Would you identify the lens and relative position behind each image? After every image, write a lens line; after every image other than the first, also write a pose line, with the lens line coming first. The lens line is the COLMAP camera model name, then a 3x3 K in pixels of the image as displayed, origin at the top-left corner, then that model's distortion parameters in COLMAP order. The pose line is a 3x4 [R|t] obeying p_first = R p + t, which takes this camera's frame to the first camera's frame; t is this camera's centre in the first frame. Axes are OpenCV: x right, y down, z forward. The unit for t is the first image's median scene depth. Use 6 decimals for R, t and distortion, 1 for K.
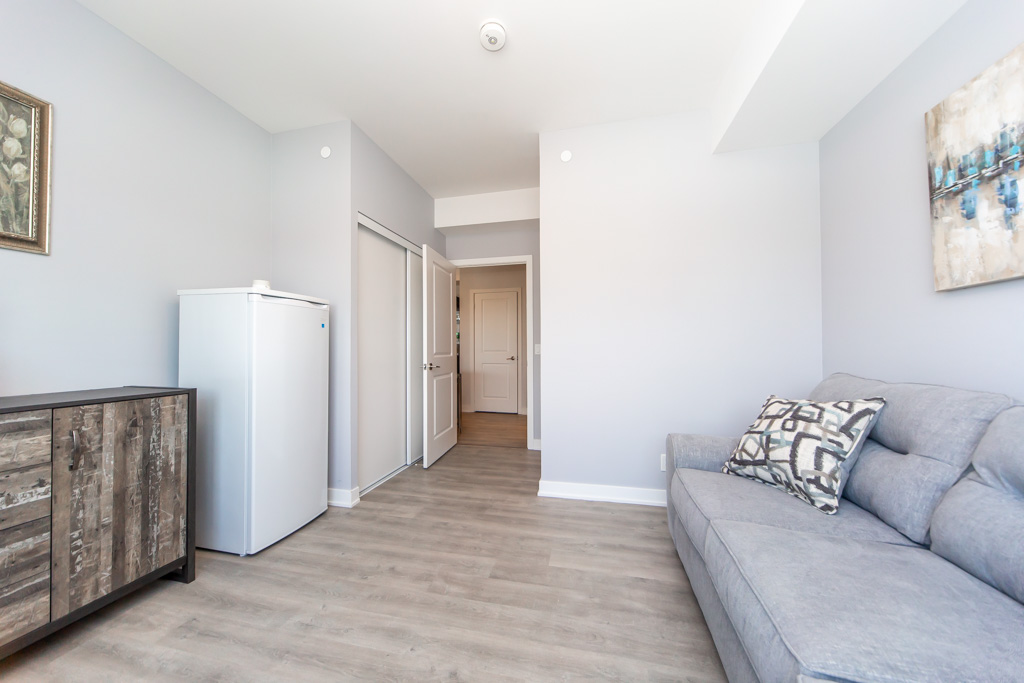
lens RADIAL K [[356.3, 0, 512.6], [0, 356.3, 342.3], [0, 0, 1]] dist [0.006732, -0.001708]
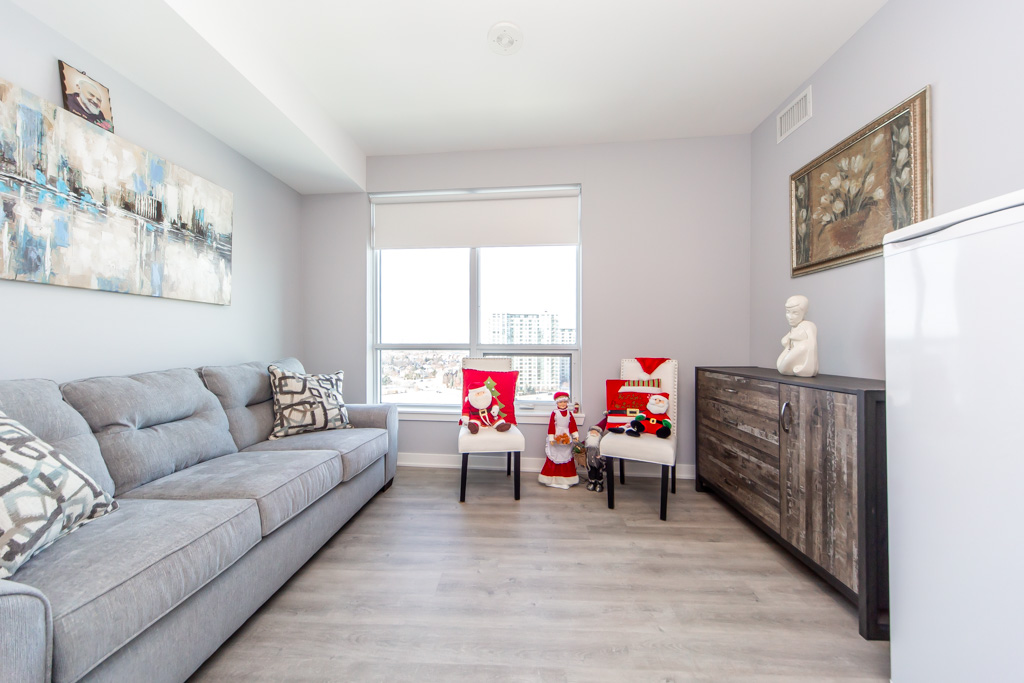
lens RADIAL K [[356.3, 0, 512.4], [0, 356.3, 345.2], [0, 0, 1]] dist [0.006732, -0.001708]
pose [[-0.981829, 0.004198, -0.189722, -0.000592], [0.006939, 0.999881, -0.013781, 0.044048], [0.189642, -0.014847, -0.981741, 1.894495]]
